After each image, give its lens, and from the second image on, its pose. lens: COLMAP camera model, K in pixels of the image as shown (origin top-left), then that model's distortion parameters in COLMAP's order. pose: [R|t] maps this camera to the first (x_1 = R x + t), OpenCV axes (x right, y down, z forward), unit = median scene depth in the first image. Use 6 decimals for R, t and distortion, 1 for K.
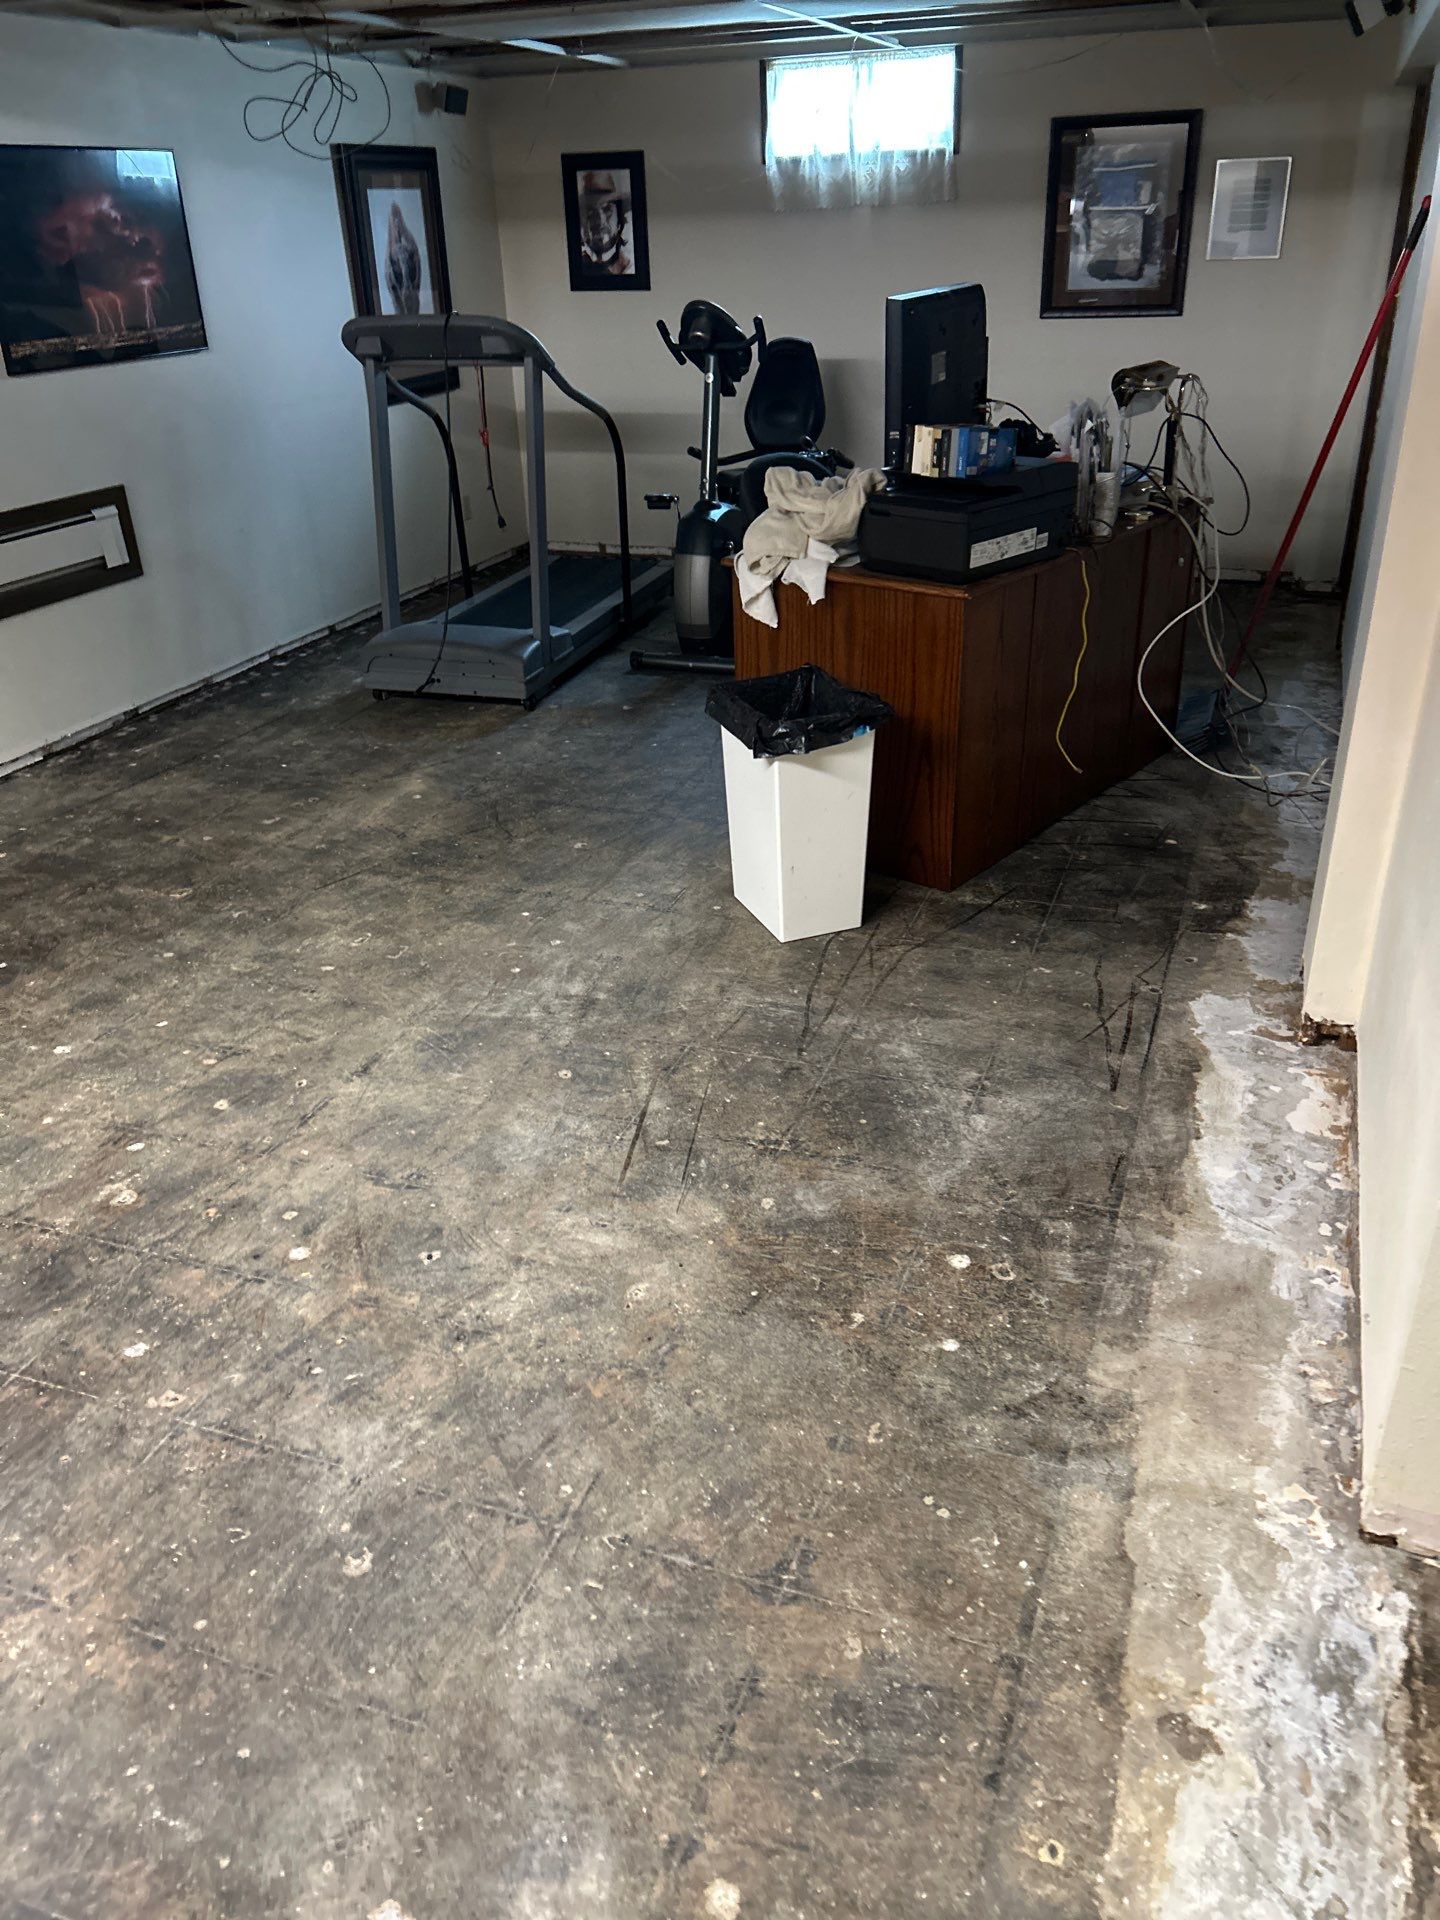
lens RADIAL K [[1444.6, 0, 727.8], [0, 1444.6, 992.5], [0, 0, 1]] dist [0.028925, -0.025242]
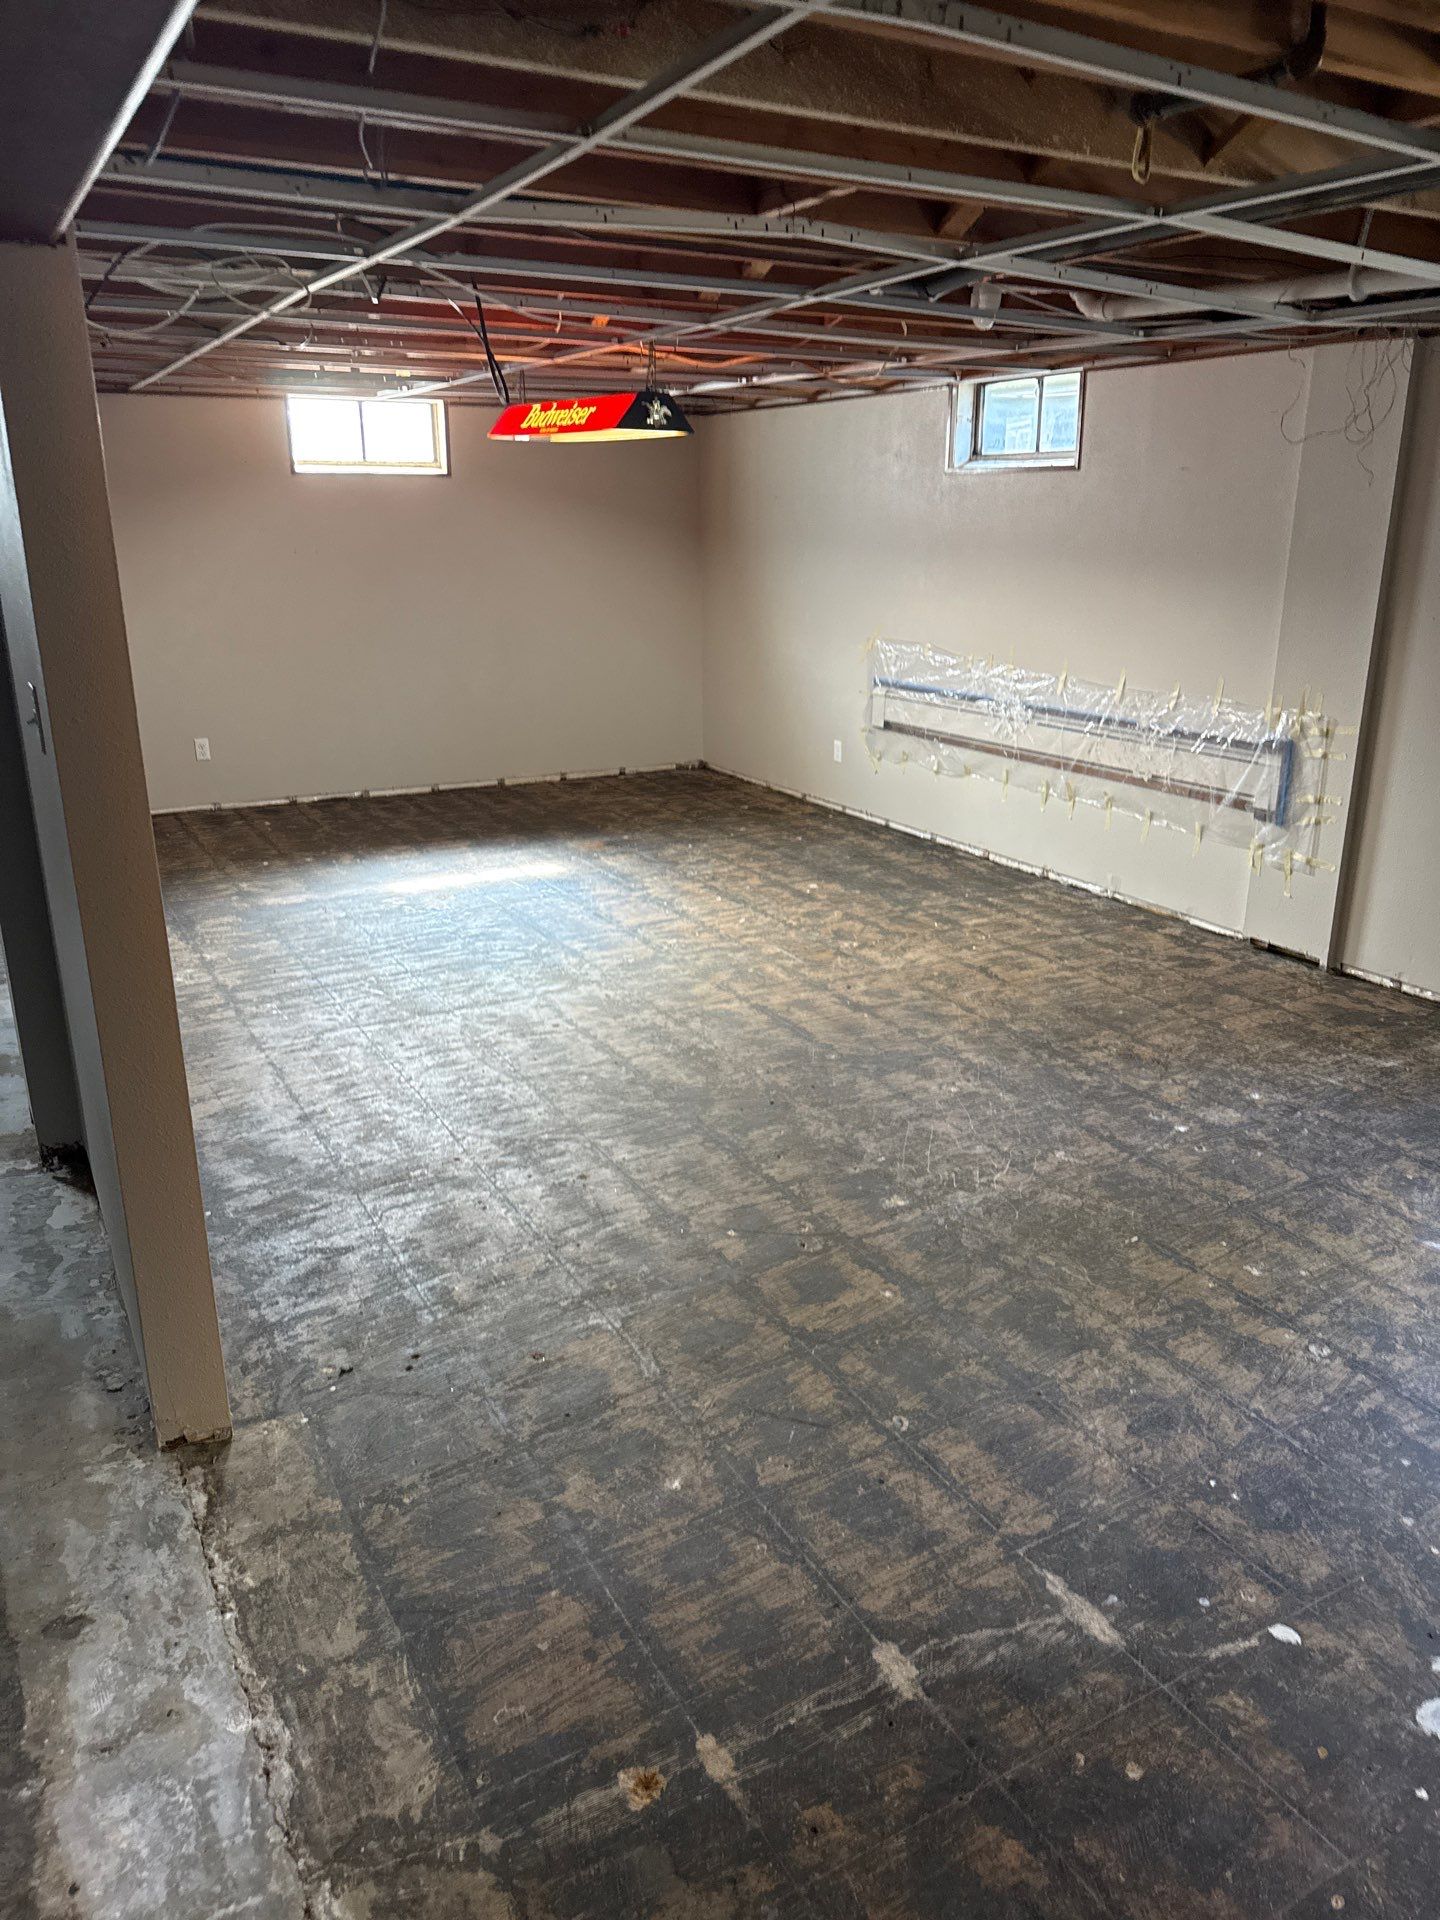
lens RADIAL K [[1348.4, 0, 725.7], [0, 1348.4, 977.6], [0, 0, 1]] dist [0.050836, -0.065991]
pose [[0.646625, -0.218864, 0.730735, -0.056341], [0.337258, 0.941267, -0.016518, 0.132283], [-0.684202, 0.257128, 0.682461, -0.314956]]
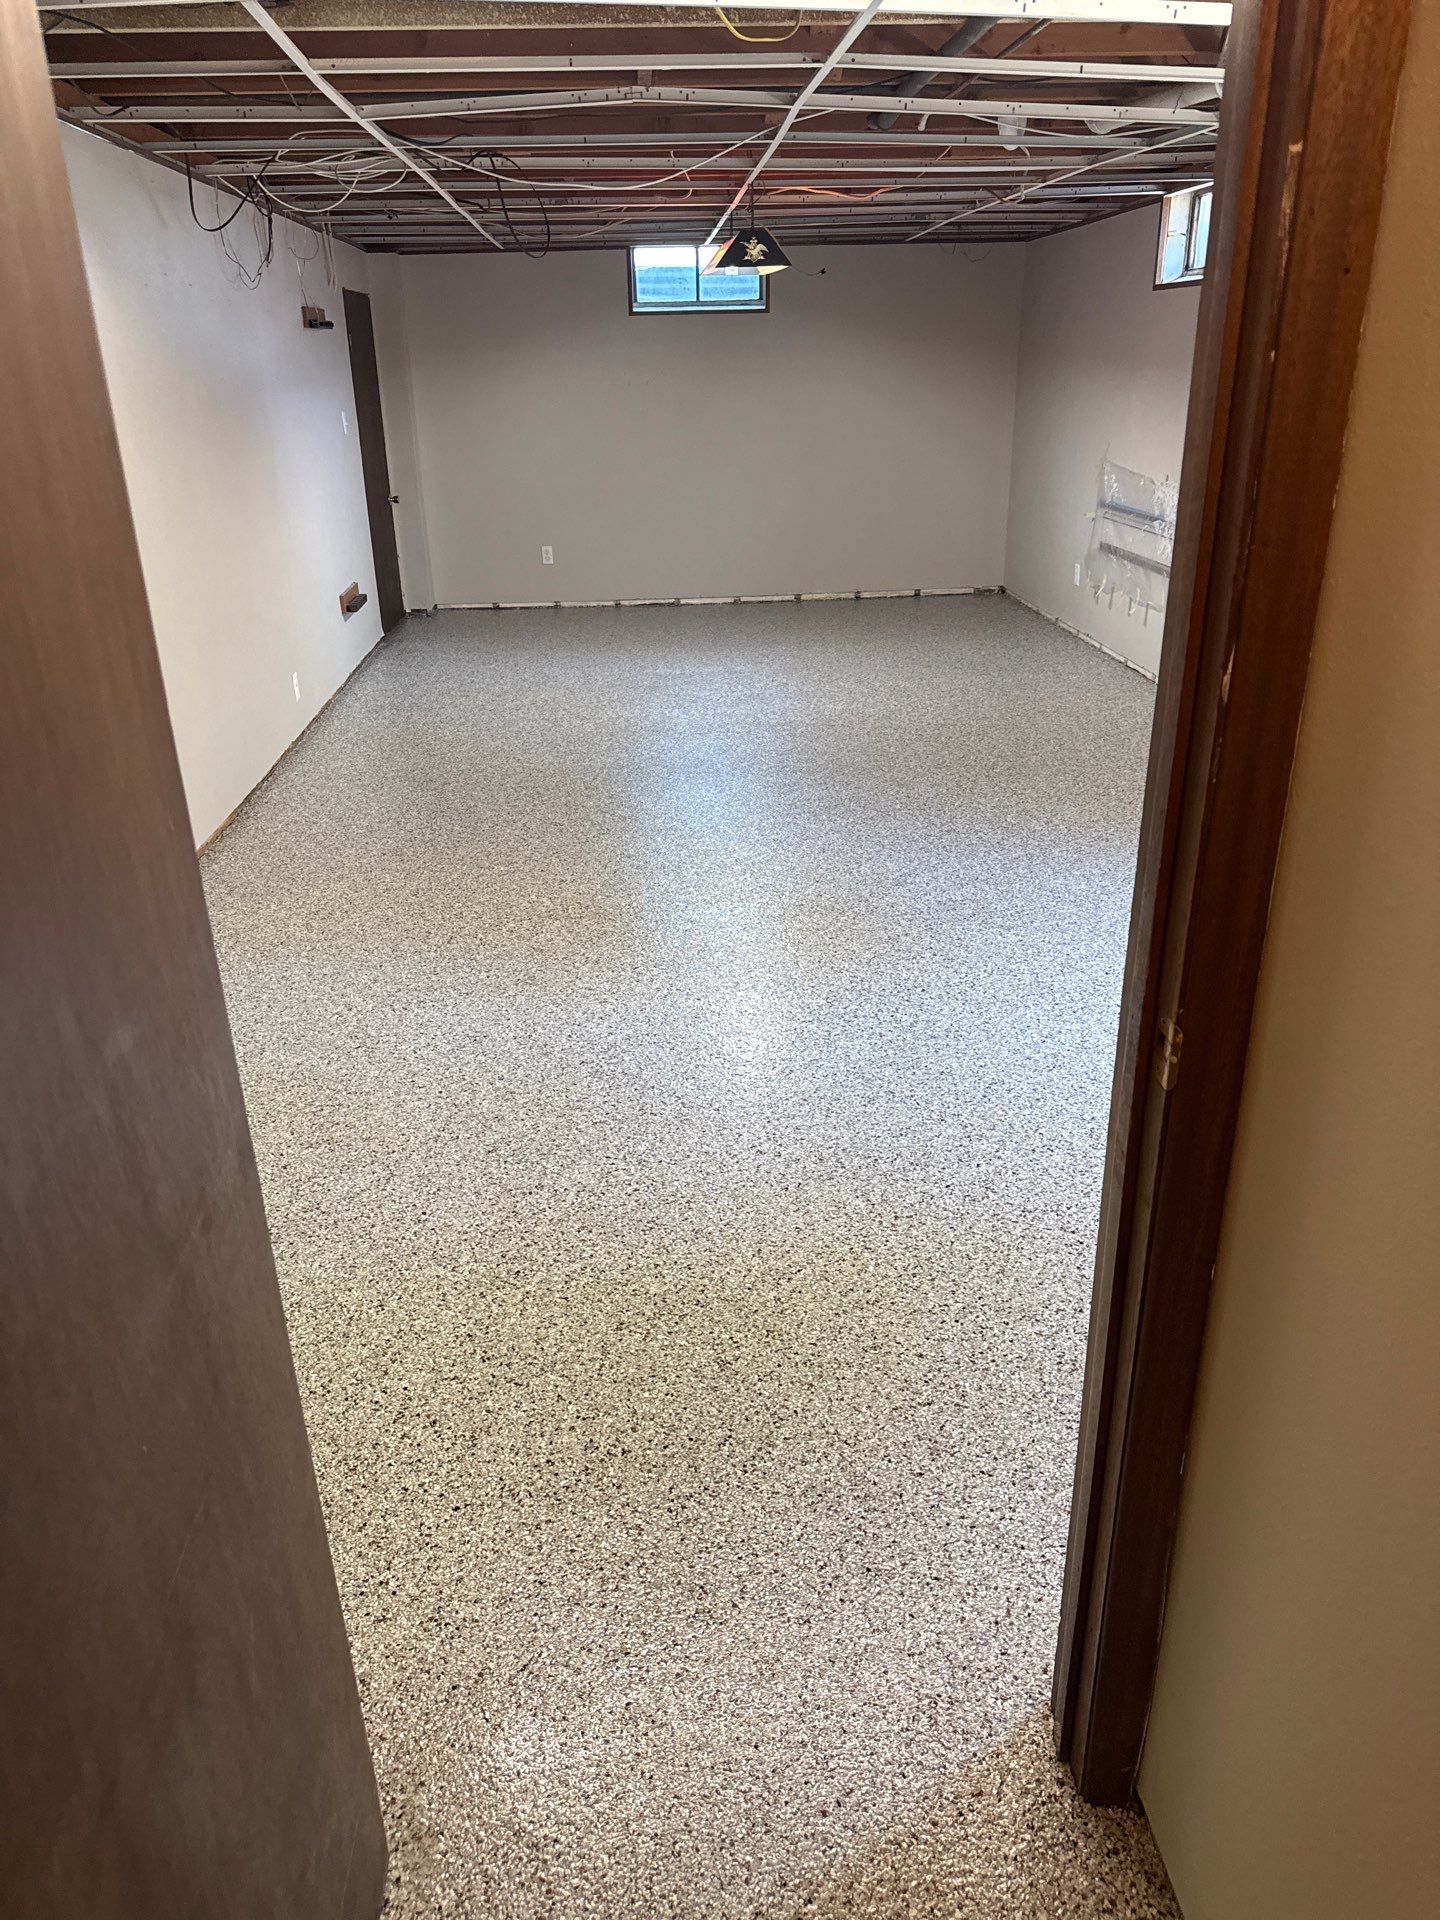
lens RADIAL K [[1348.4, 0, 711.7], [0, 1348.4, 969.3], [0, 0, 1]] dist [0.050836, -0.065991]
pose [[0.918997, -0.150619, 0.364361, 0.445647], [0.179138, 0.982768, -0.045570, 0.630200], [-0.351219, 0.107149, 0.930142, -1.170770]]
